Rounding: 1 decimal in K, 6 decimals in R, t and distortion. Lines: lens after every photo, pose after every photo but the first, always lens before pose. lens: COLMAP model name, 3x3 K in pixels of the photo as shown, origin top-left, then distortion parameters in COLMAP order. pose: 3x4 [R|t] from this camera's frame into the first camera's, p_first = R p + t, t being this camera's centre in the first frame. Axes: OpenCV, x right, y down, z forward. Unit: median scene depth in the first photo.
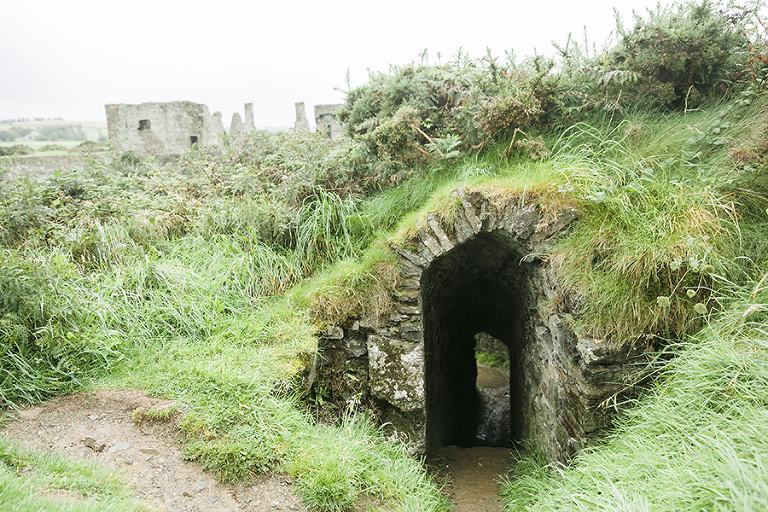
lens RADIAL K [[606.2, 0, 386.7], [0, 606.2, 256.4], [0, 0, 1]] dist [0.001271, 0.001280]
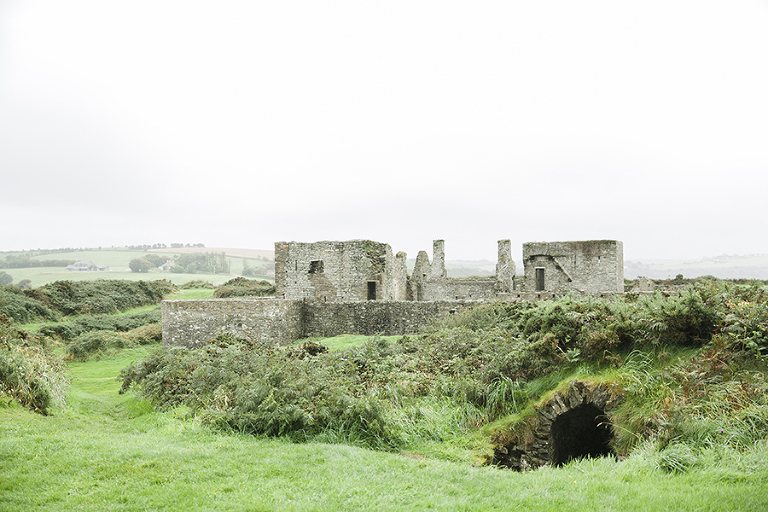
lens RADIAL K [[871.4, 0, 386.0], [0, 871.4, 255.3], [0, 0, 1]] dist [0.018753, 0.000000]
pose [[0.962444, 0.023014, -0.270503, 0.253948], [-0.081329, 0.975080, -0.206410, 0.106256], [0.259011, 0.220658, 0.940331, -1.609068]]
